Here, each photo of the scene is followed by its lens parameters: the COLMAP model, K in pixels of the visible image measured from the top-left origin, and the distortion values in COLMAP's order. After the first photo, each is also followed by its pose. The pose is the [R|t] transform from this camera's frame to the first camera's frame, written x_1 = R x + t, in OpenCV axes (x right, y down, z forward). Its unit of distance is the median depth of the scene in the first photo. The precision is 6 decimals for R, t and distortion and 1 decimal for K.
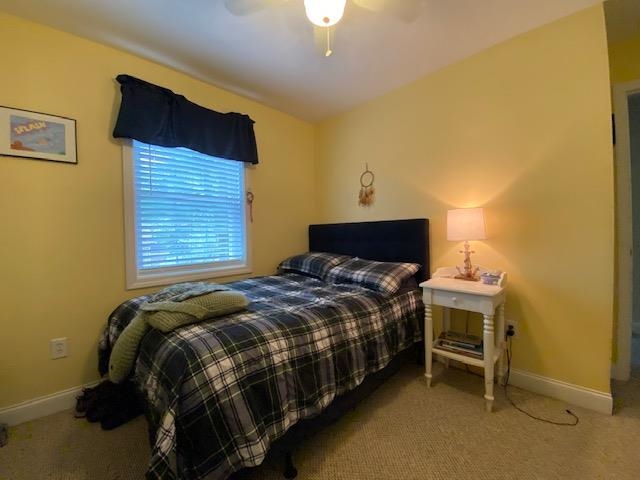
lens RADIAL K [[258.4, 0, 318.0], [0, 258.4, 235.7], [0, 0, 1]] dist [0.041368, -0.028954]
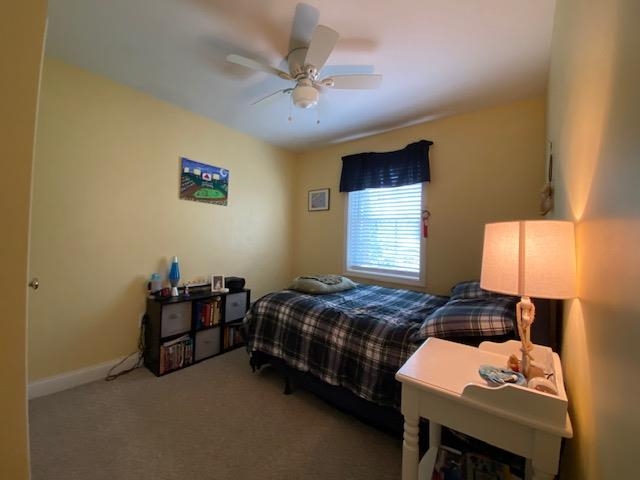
lens RADIAL K [[258.4, 0, 318.0], [0, 258.4, 235.7], [0, 0, 1]] dist [0.041368, -0.028954]
pose [[0.125893, 0.014996, -0.991930, 0.971142], [-0.045212, 0.998934, 0.009364, -0.071223], [0.991013, 0.043668, 0.126437, 0.578408]]
